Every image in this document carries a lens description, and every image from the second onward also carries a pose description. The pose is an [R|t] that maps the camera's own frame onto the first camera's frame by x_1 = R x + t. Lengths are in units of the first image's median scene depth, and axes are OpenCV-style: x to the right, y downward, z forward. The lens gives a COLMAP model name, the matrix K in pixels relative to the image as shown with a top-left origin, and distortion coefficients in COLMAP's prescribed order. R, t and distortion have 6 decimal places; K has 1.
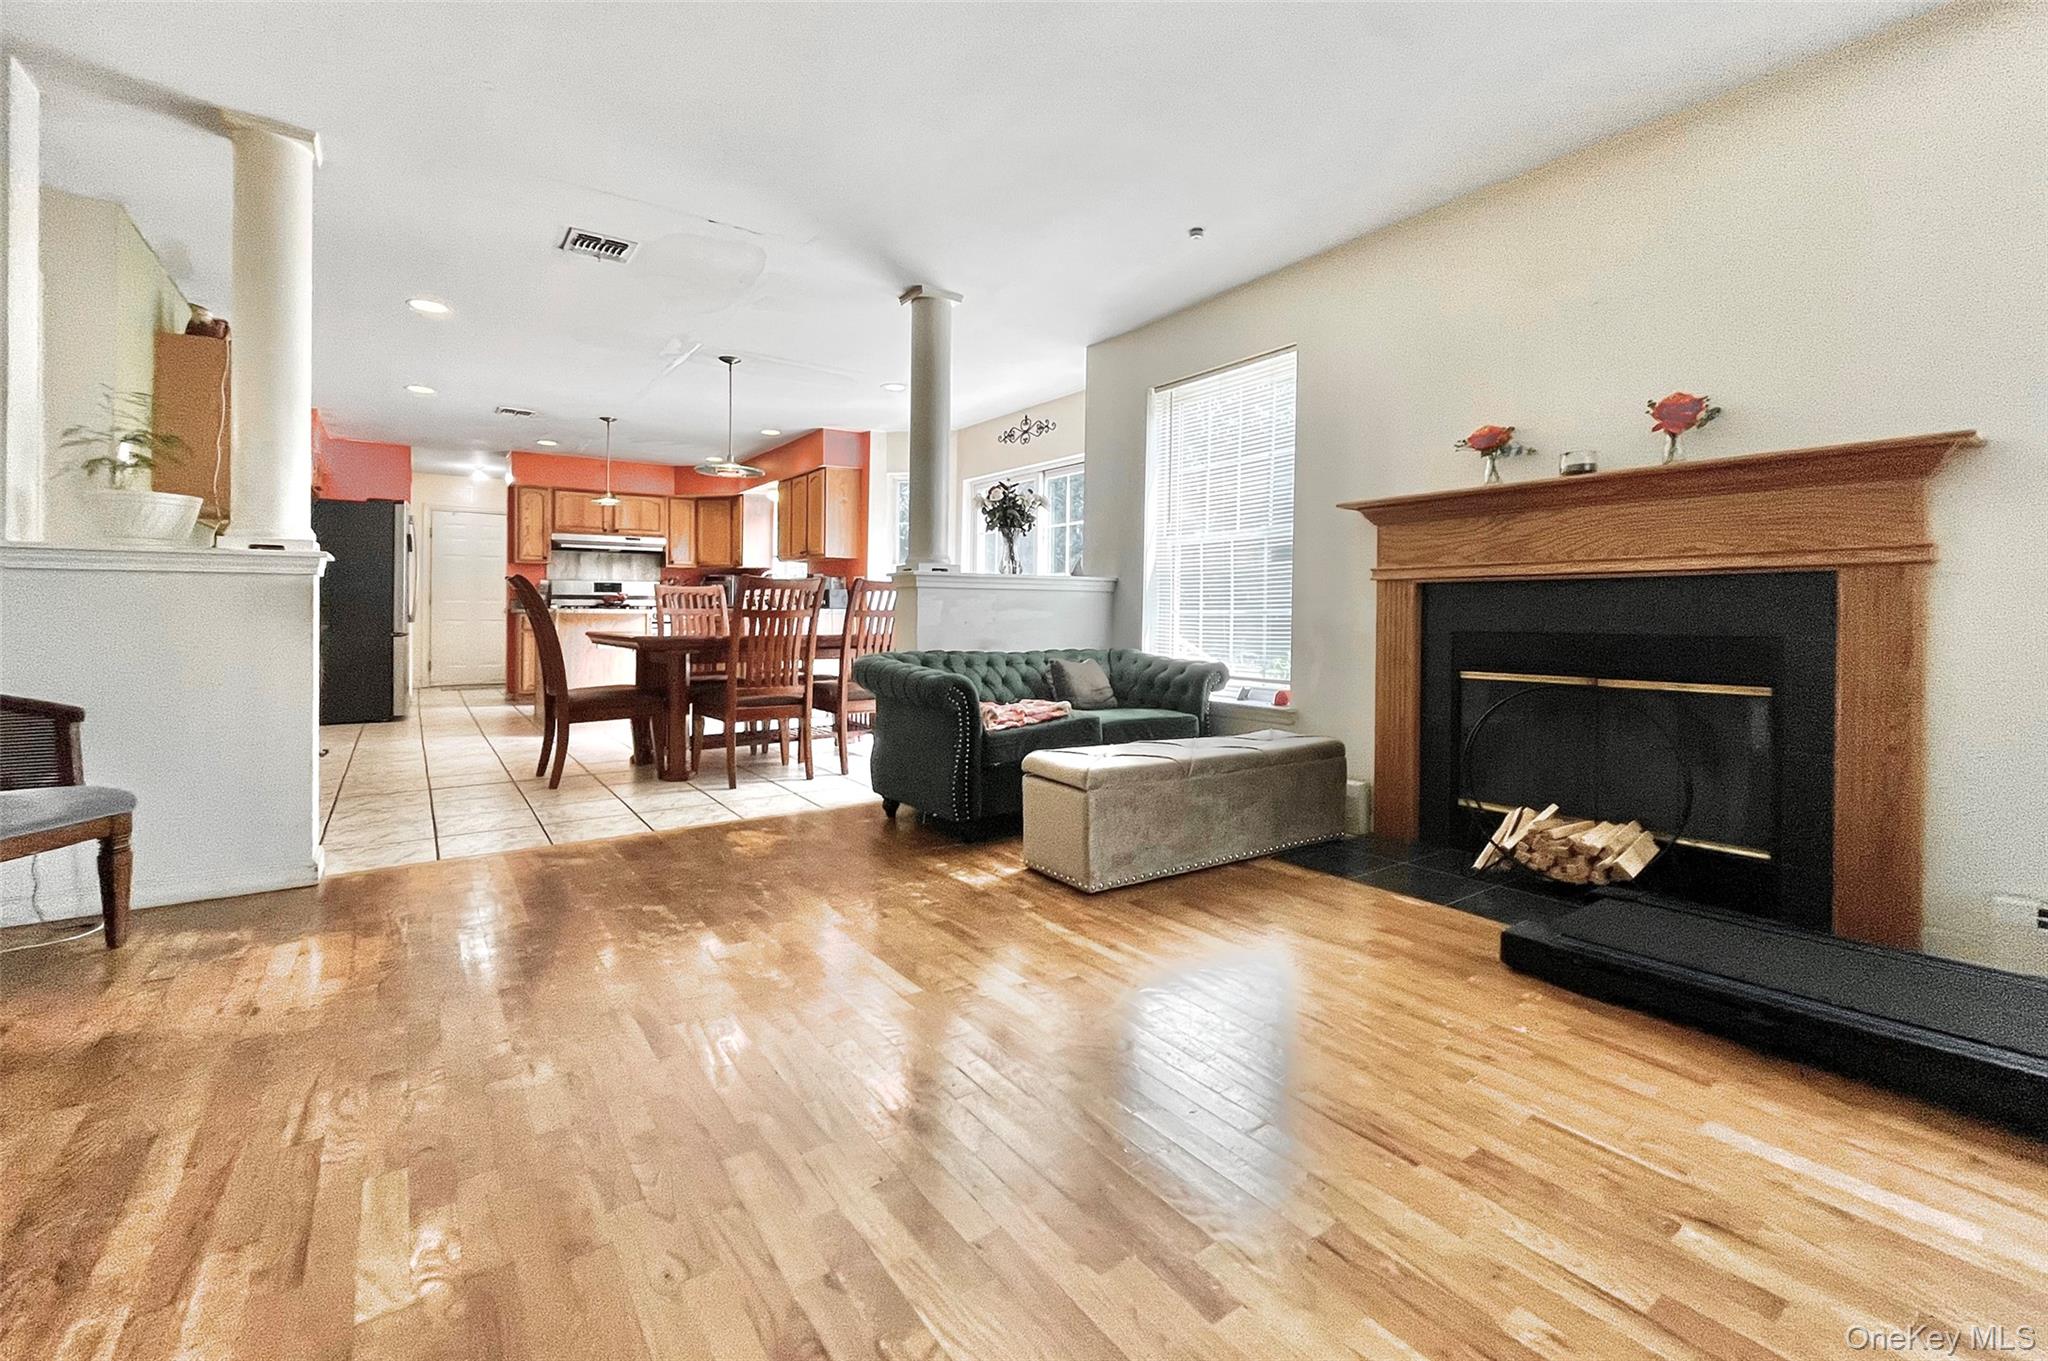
lens RADIAL K [[873.8, 0, 1075.8], [0, 873.8, 684.0], [0, 0, 1]] dist [0.000711, -0.000413]
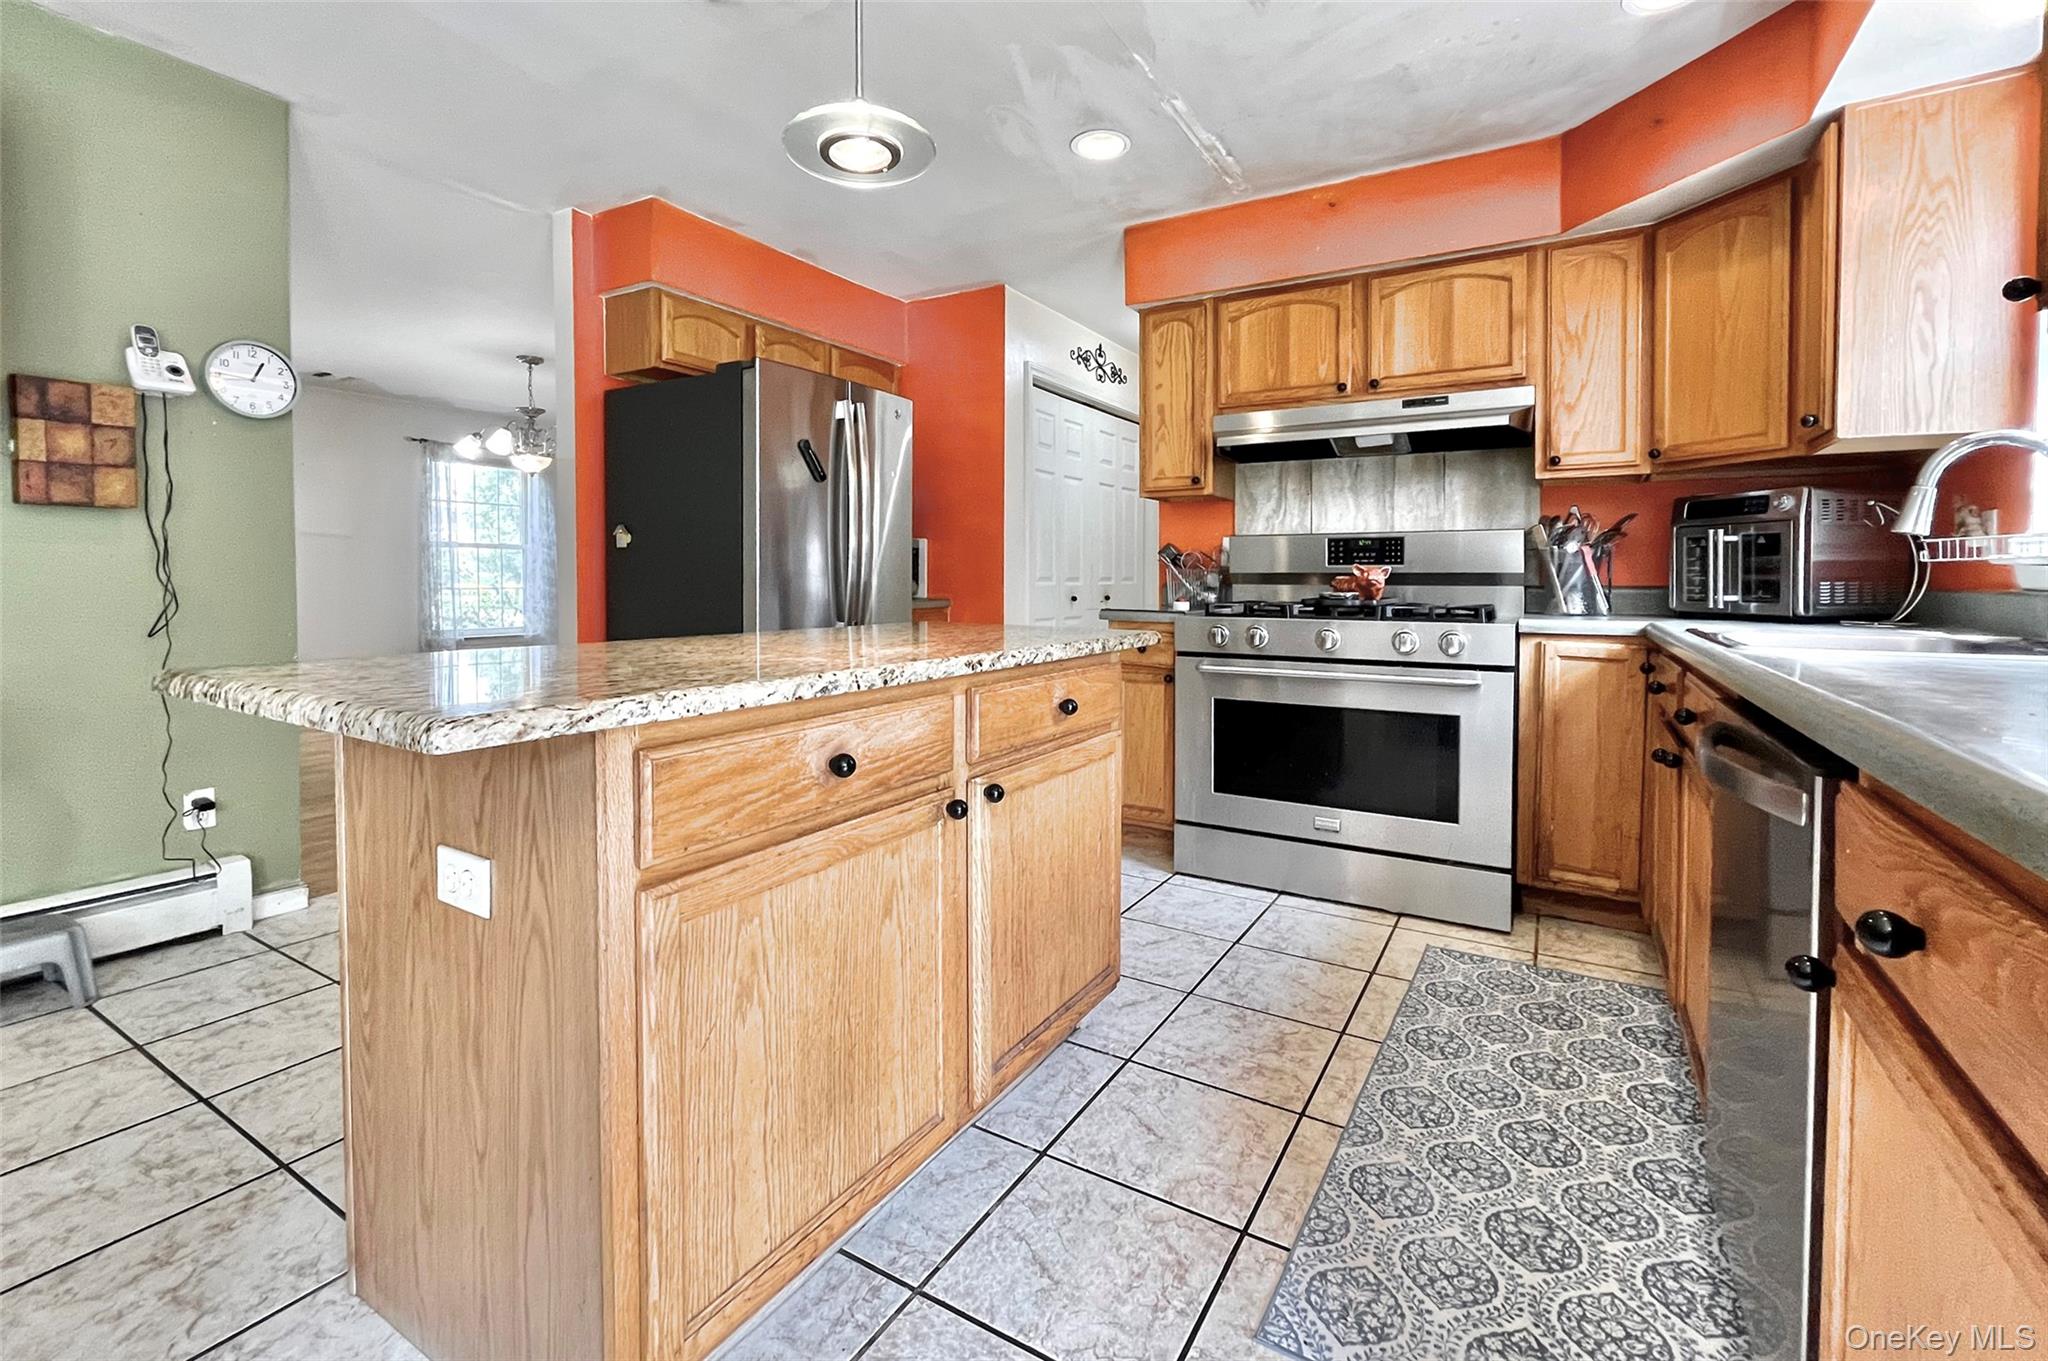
lens RADIAL K [[886.8, 0, 1002.3], [0, 886.8, 615.7], [0, 0, 1]] dist [-0.004294, -0.000714]
pose [[0.360878, 0.050004, -0.931271, -0.478498], [-0.079971, 0.996543, 0.022519, -0.155947], [0.929178, 0.066348, 0.363630, 1.418875]]
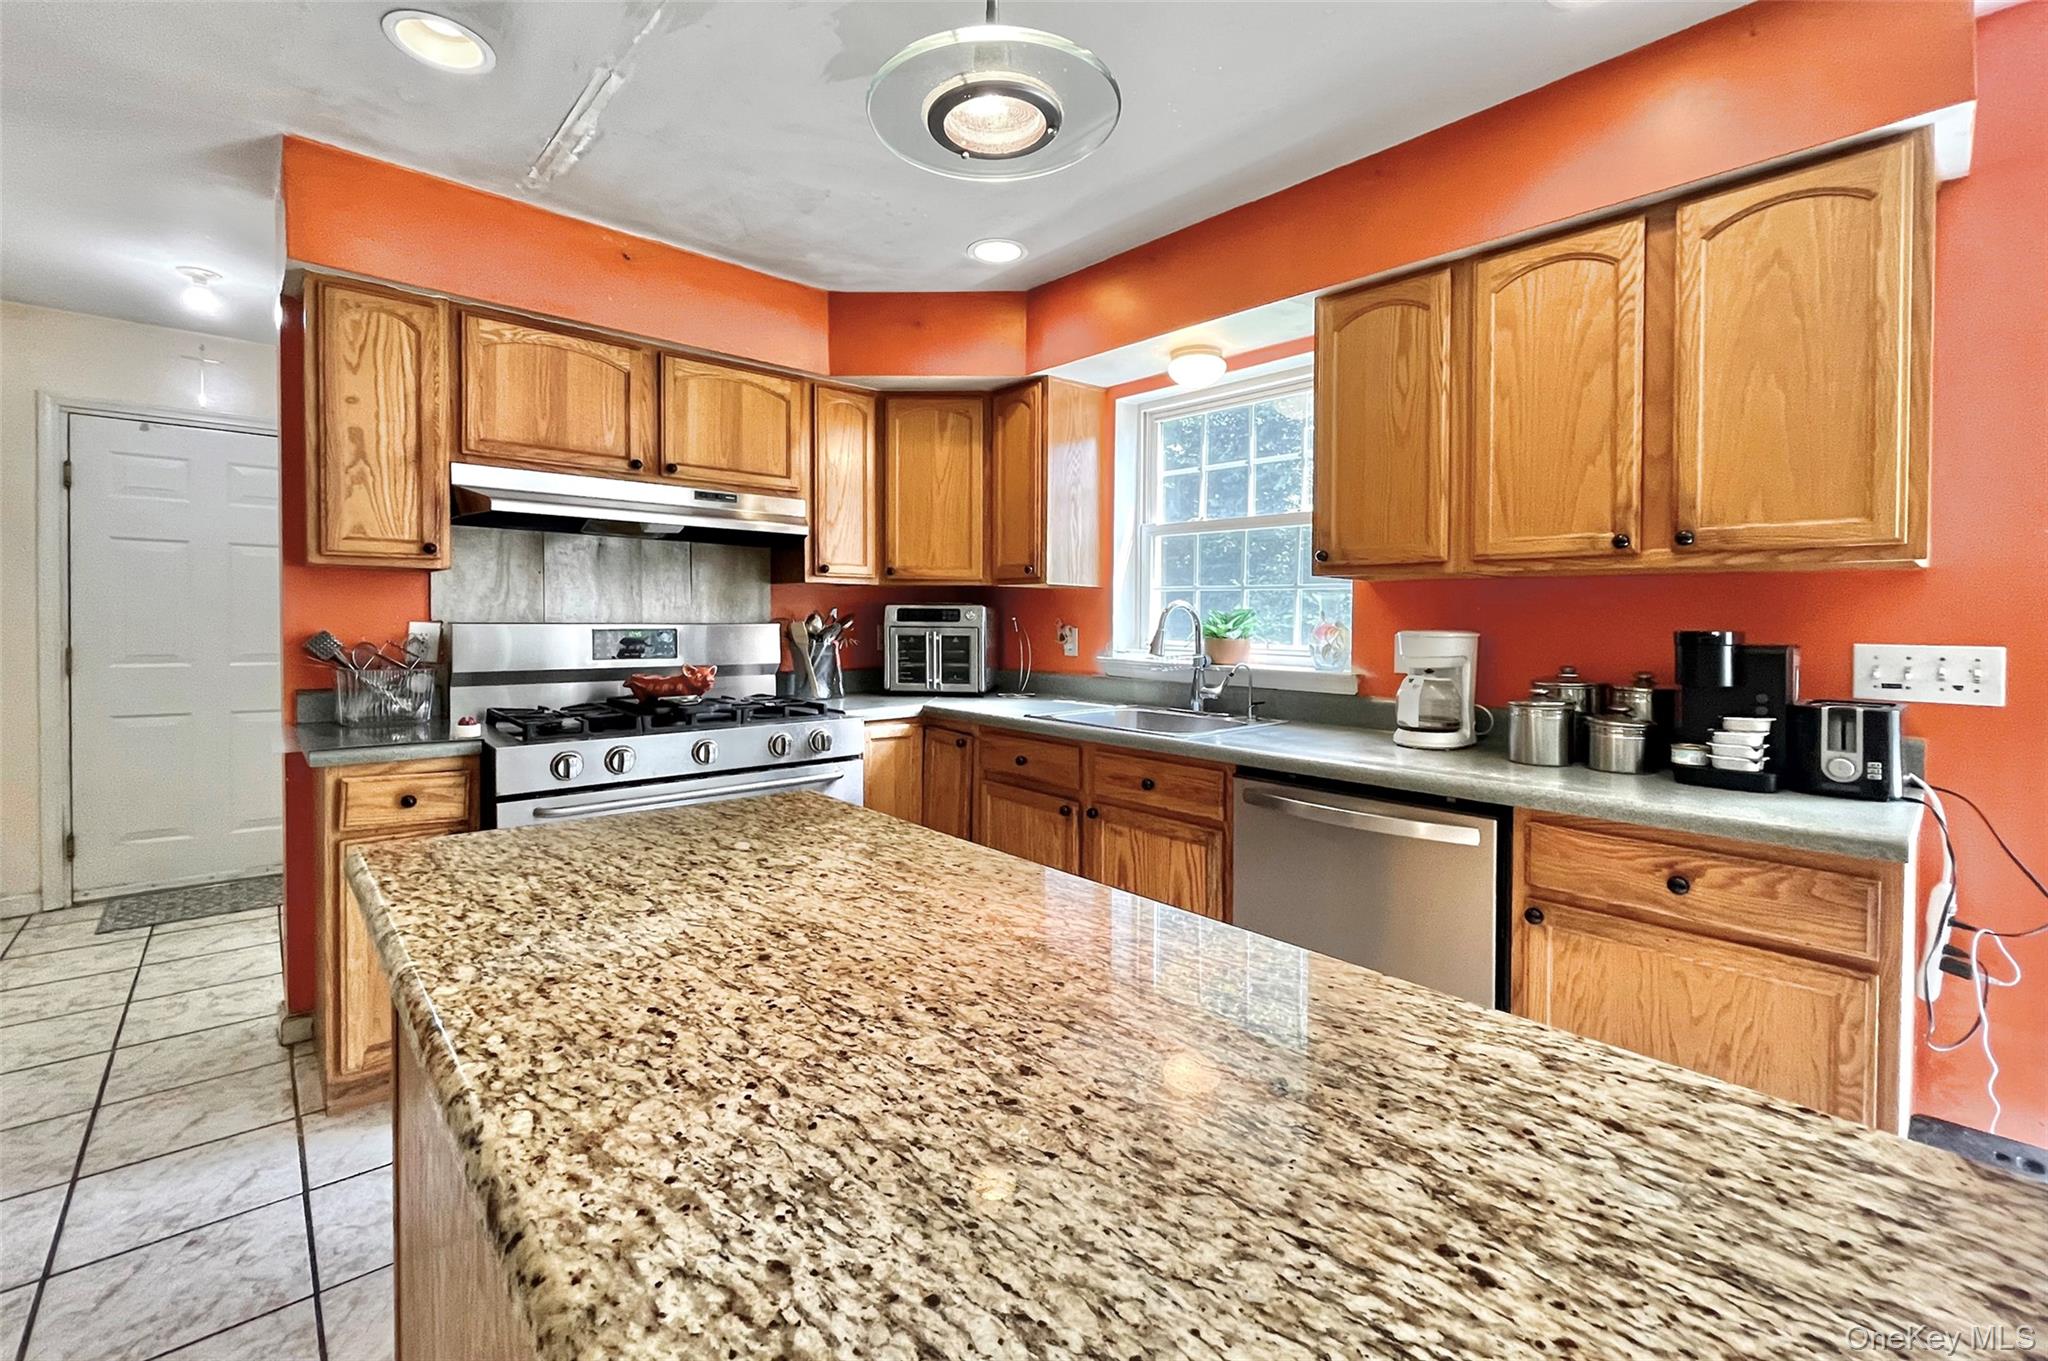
lens RADIAL K [[843.9, 0, 1015.2], [0, 843.9, 638.5], [0, 0, 1]] dist [-0.000723, -0.000042]
pose [[0.997207, 0.013850, 0.073396, -0.800671], [-0.009833, 0.998448, -0.054821, -0.186617], [-0.074041, 0.053946, 0.995795, 1.308149]]
